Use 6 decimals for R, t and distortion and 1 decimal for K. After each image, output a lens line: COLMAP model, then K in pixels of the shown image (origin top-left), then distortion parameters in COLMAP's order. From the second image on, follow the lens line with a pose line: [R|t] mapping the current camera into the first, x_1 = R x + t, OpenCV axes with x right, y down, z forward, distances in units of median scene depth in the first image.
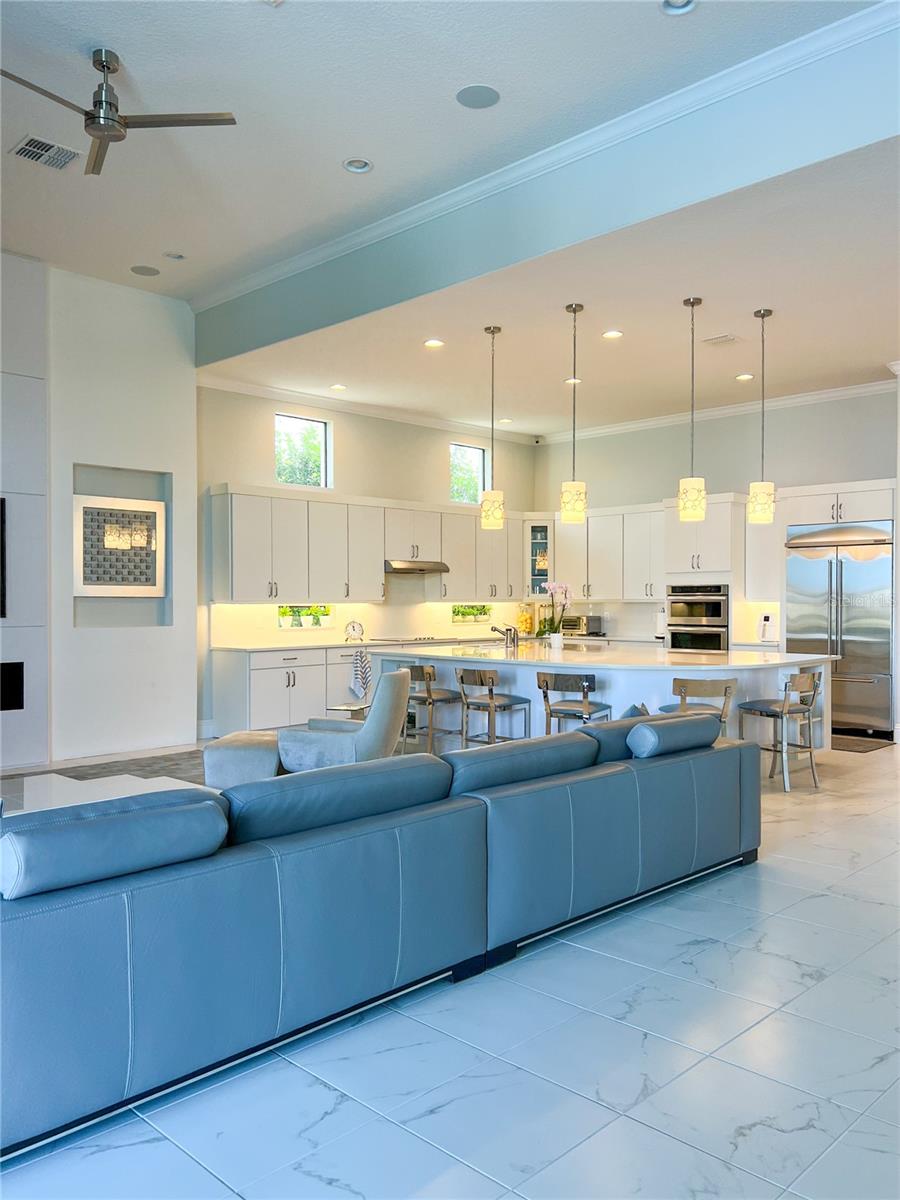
lens RADIAL K [[946.8, 0, 450.0], [0, 946.8, 600.0], [0, 0, 1]] dist [0.000044, -0.001452]
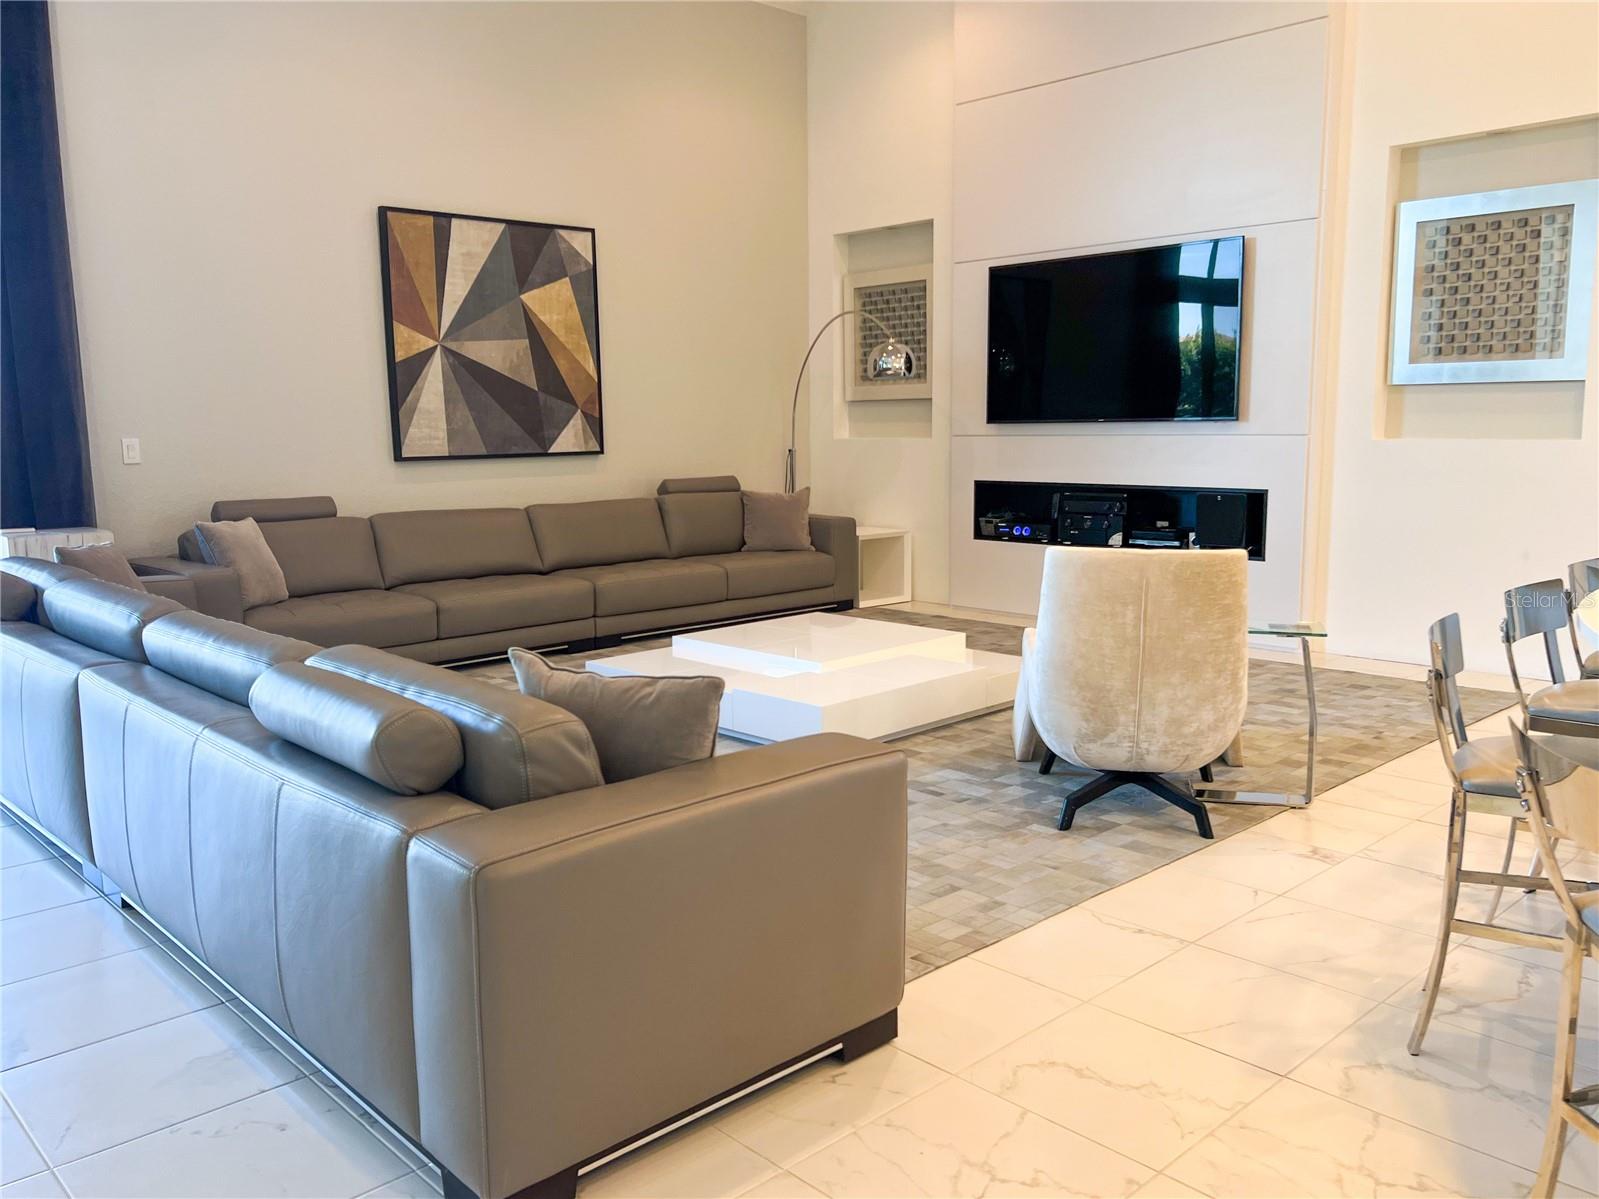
lens RADIAL K [[1261.6, 0, 799.5], [0, 1261.6, 599.5], [0, 0, 1]] dist [0.000044, -0.001452]
pose [[-0.029439, 0.146749, -0.988736, 0.404915], [0.011427, 0.989149, 0.146470, 0.009122], [0.999501, -0.006986, -0.030796, 0.671431]]
